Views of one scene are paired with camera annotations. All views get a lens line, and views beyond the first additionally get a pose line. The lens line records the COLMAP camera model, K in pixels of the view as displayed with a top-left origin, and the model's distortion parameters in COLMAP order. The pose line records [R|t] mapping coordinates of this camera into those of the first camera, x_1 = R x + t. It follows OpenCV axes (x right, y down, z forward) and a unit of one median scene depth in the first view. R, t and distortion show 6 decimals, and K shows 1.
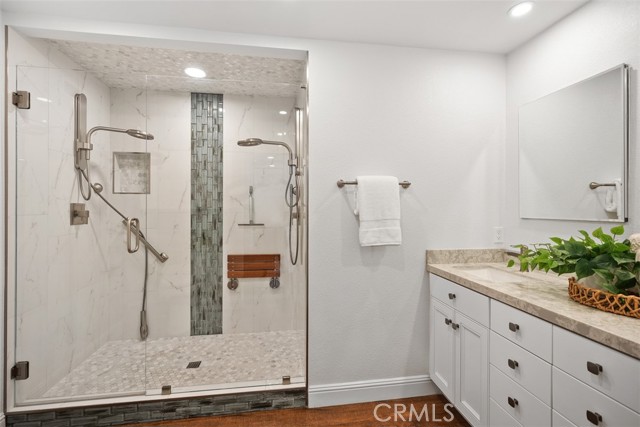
lens RADIAL K [[286.6, 0, 320.3], [0, 286.6, 209.5], [0, 0, 1]] dist [0.000882, 0.000619]
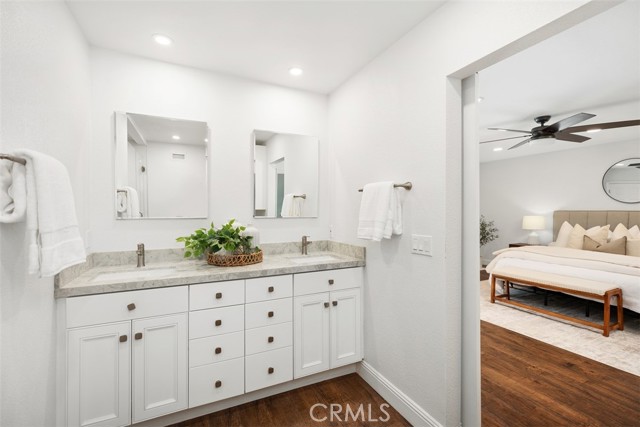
lens RADIAL K [[286.6, 0, 320.3], [0, 286.6, 209.5], [0, 0, 1]] dist [0.000882, 0.000619]
pose [[-0.295042, -0.006437, 0.955462, -0.529326], [0.003386, 0.999964, 0.007782, -0.007431], [-0.955478, 0.005531, -0.295010, 0.638723]]
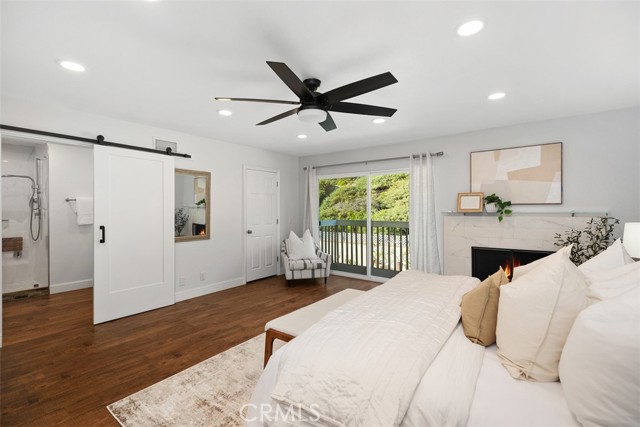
lens RADIAL K [[286.6, 0, 320.3], [0, 286.6, 209.5], [0, 0, 1]] dist [0.000882, 0.000619]
pose [[0.715395, -0.006062, 0.698694, -0.095219], [0.011792, 0.999925, -0.003399, 0.024369], [-0.698621, 0.010671, 0.715412, -2.260470]]
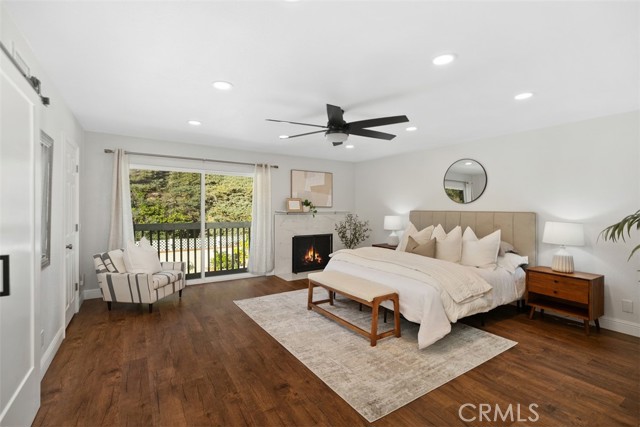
lens RADIAL K [[286.6, 0, 320.3], [0, 286.6, 209.5], [0, 0, 1]] dist [0.000882, 0.000619]
pose [[-0.402429, -0.009378, 0.915403, -0.721894], [0.000528, 0.999945, 0.010477, -0.006993], [-0.915451, 0.004699, -0.402402, -0.487330]]
